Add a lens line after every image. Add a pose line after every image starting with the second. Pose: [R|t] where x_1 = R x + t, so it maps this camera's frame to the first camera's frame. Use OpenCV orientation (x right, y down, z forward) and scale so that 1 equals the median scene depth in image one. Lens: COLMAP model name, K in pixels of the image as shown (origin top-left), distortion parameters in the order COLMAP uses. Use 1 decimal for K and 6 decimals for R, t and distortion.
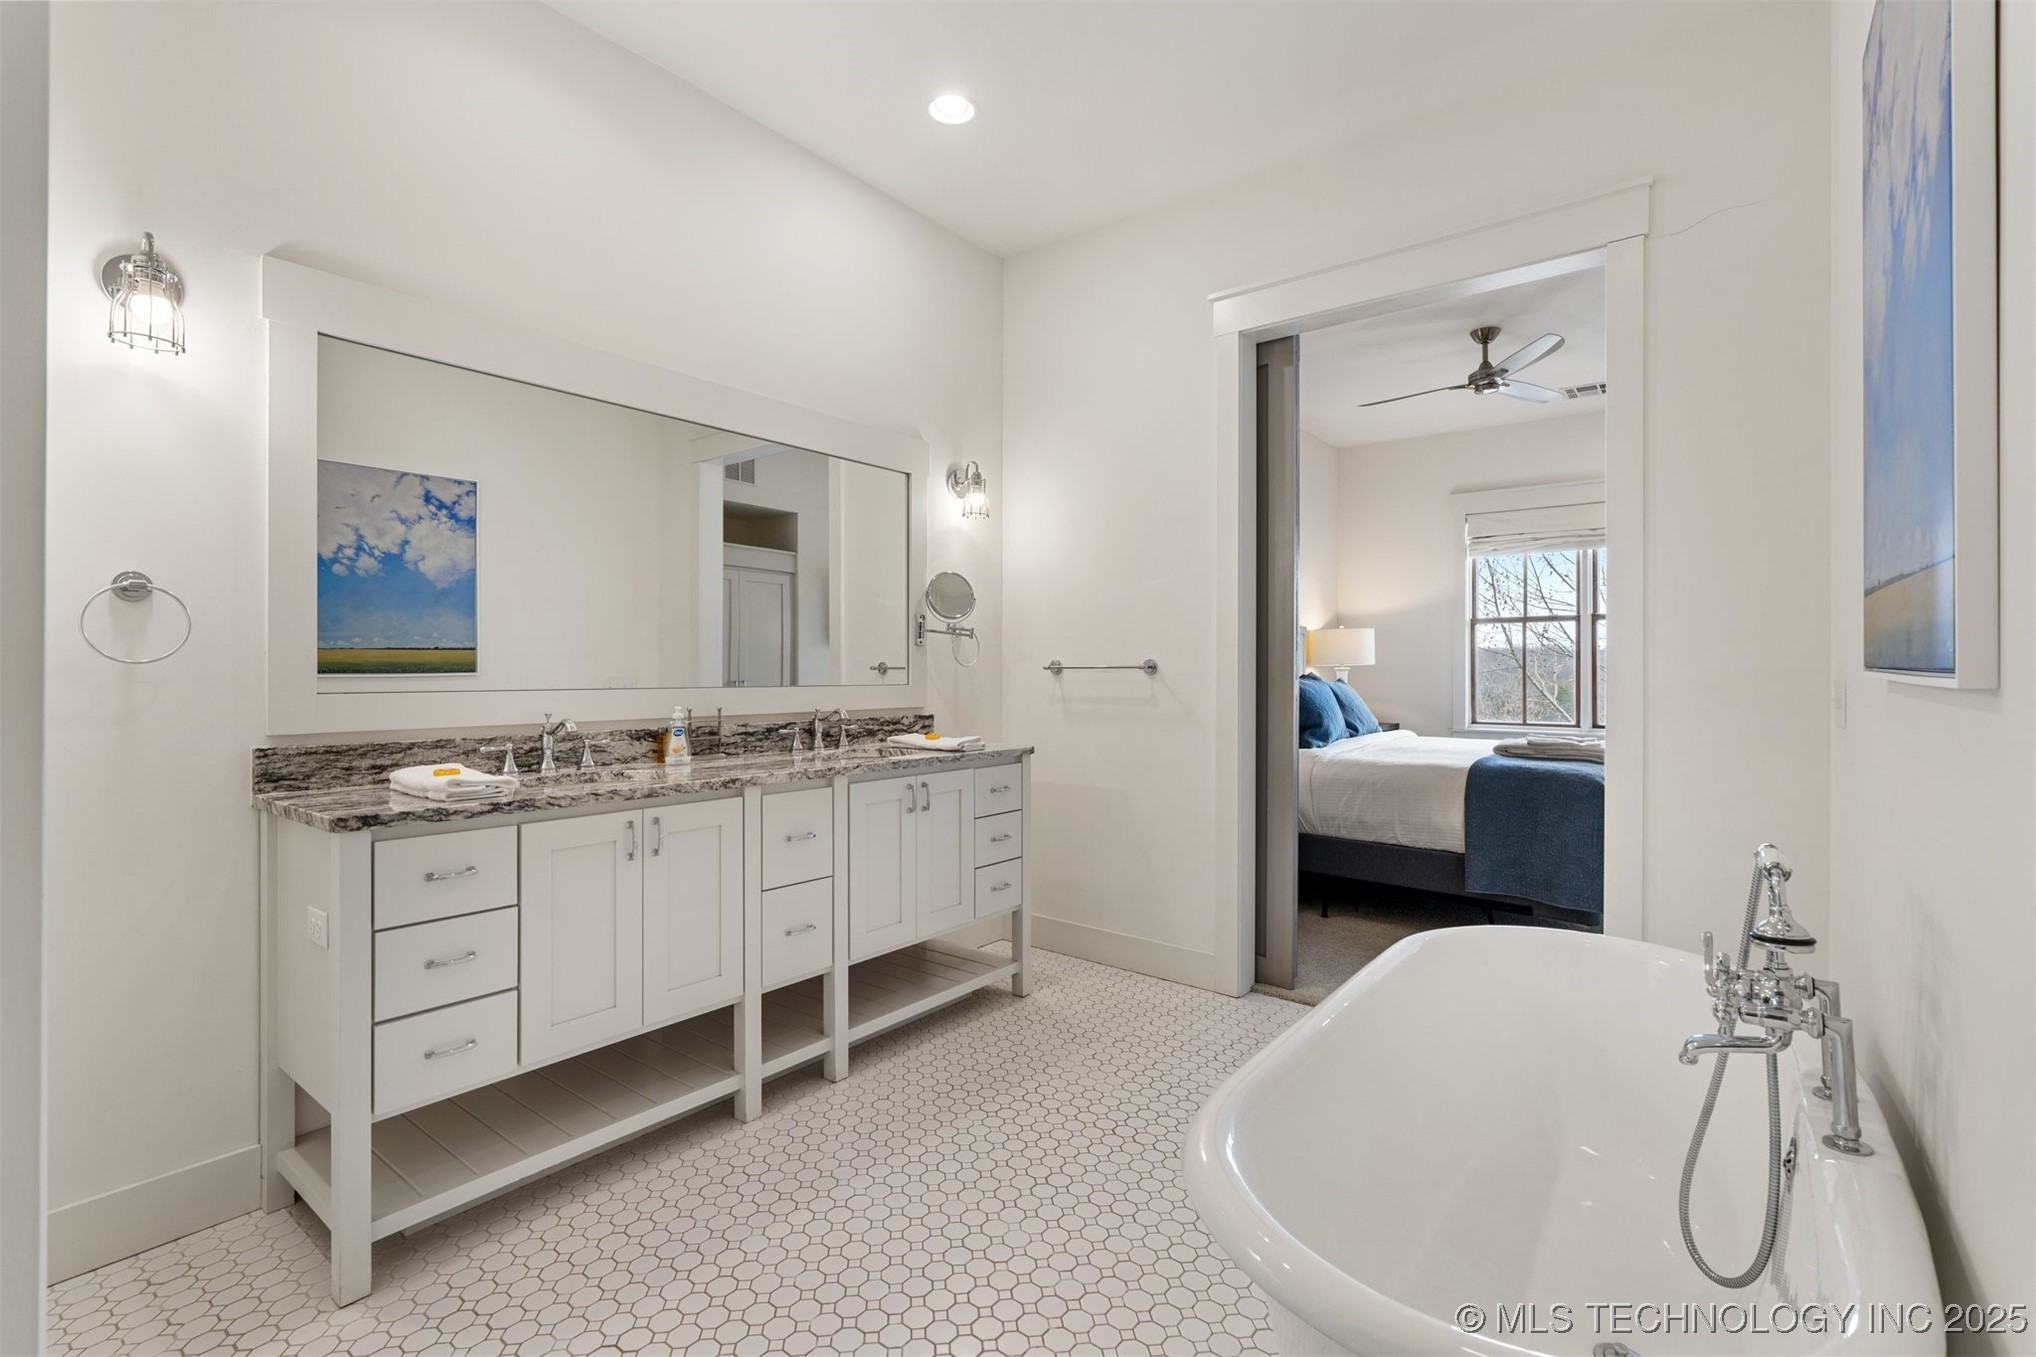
lens RADIAL K [[918.9, 0, 1019.1], [0, 918.9, 668.1], [0, 0, 1]] dist [-0.007365, 0.002020]
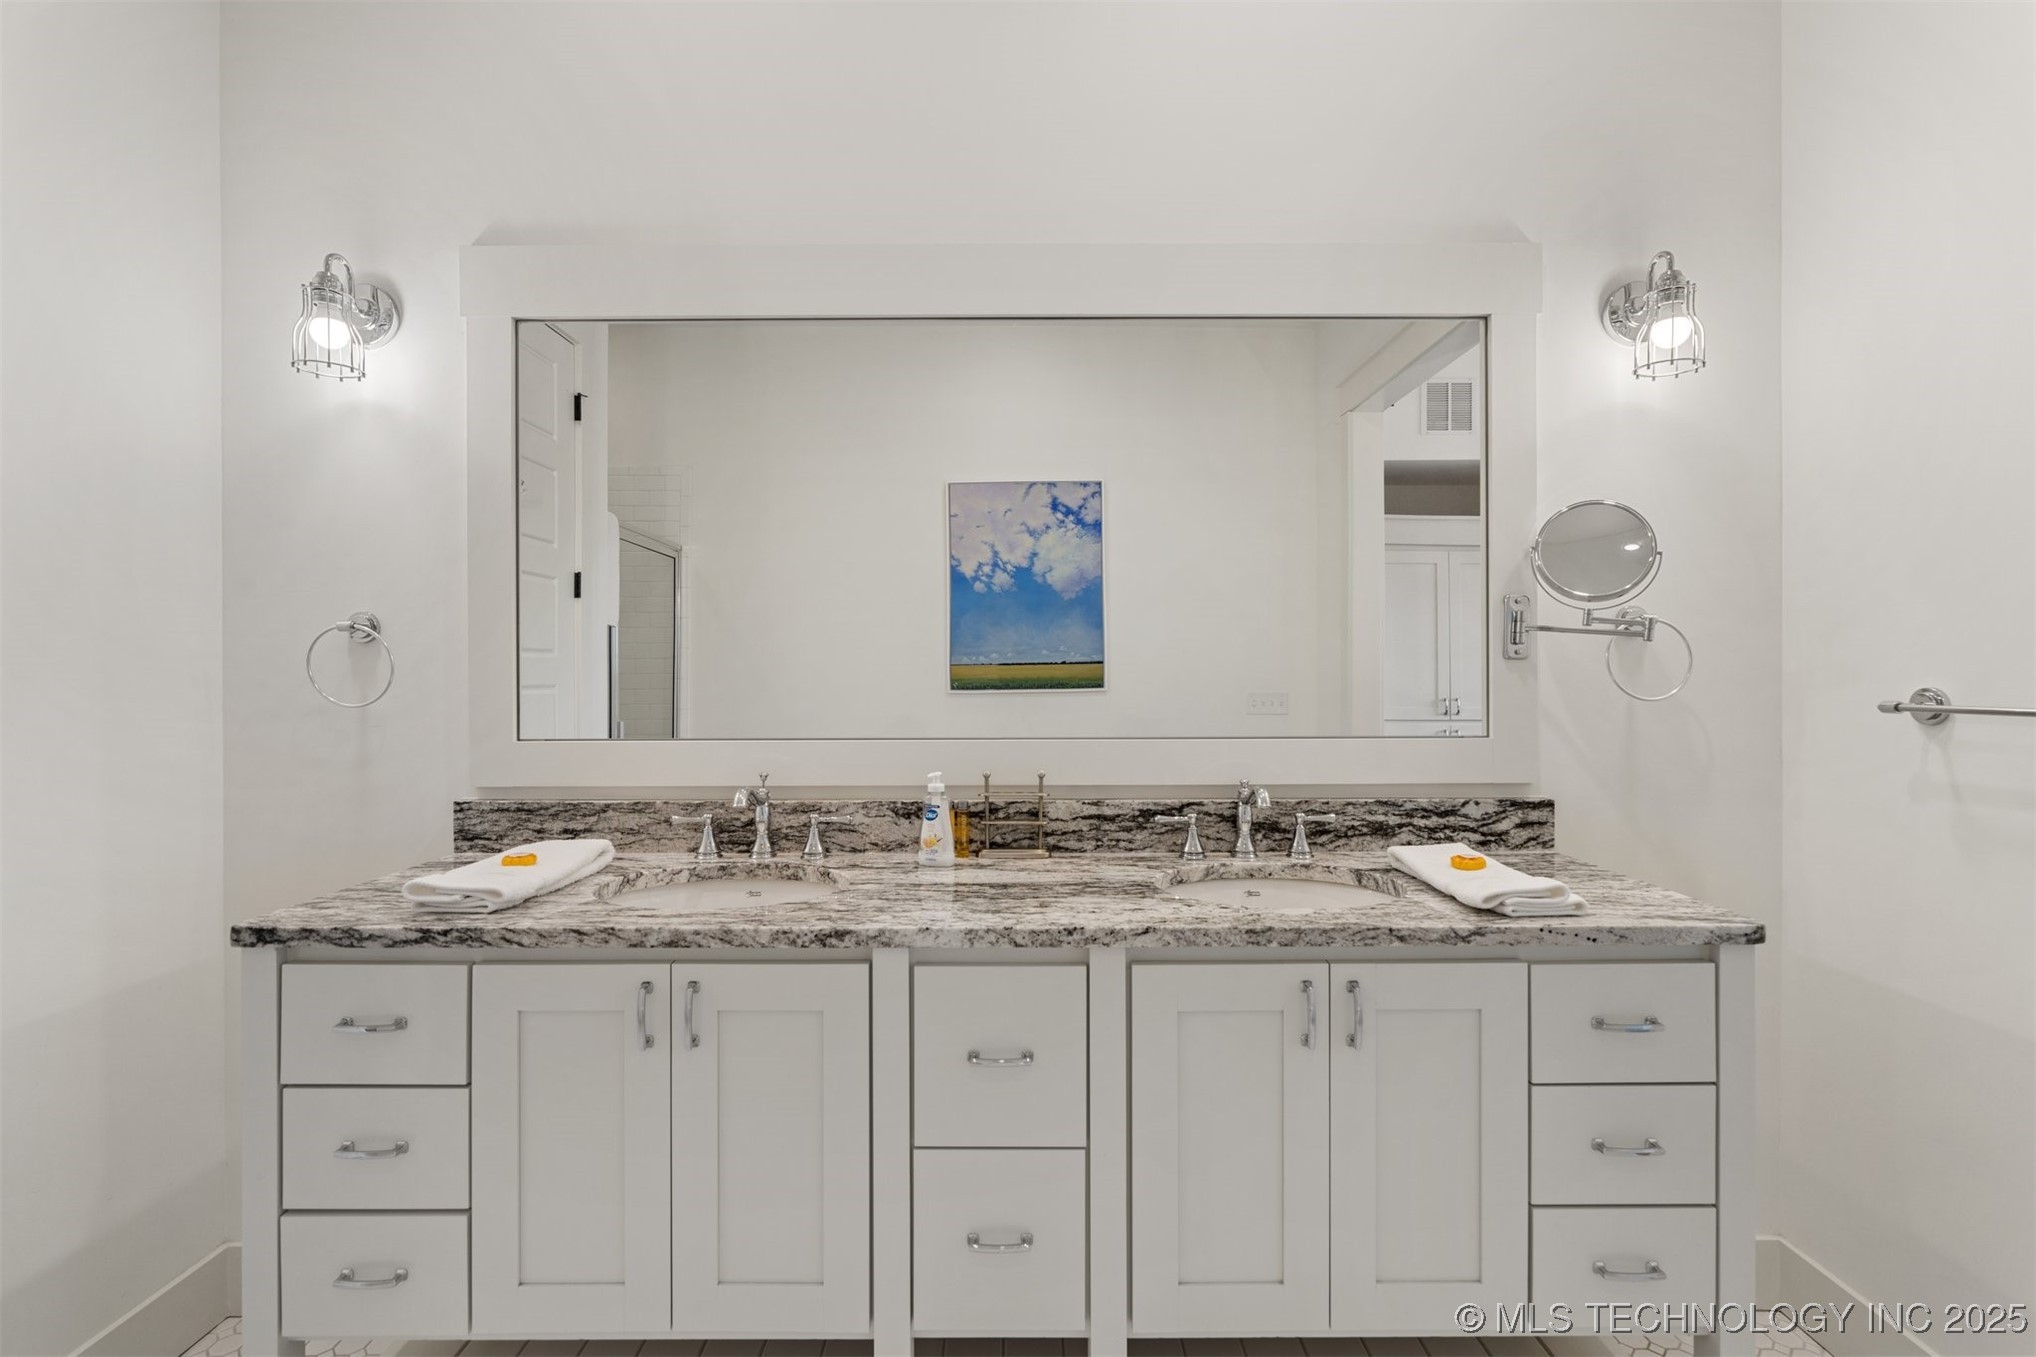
lens RADIAL K [[918.9, 0, 1020.8], [0, 918.9, 671.1], [0, 0, 1]] dist [-0.007365, 0.002020]
pose [[0.615256, -0.000498, -0.788327, 0.132958], [0.006289, 0.999971, 0.004277, -0.024695], [0.788302, -0.007590, 0.615242, 0.556077]]
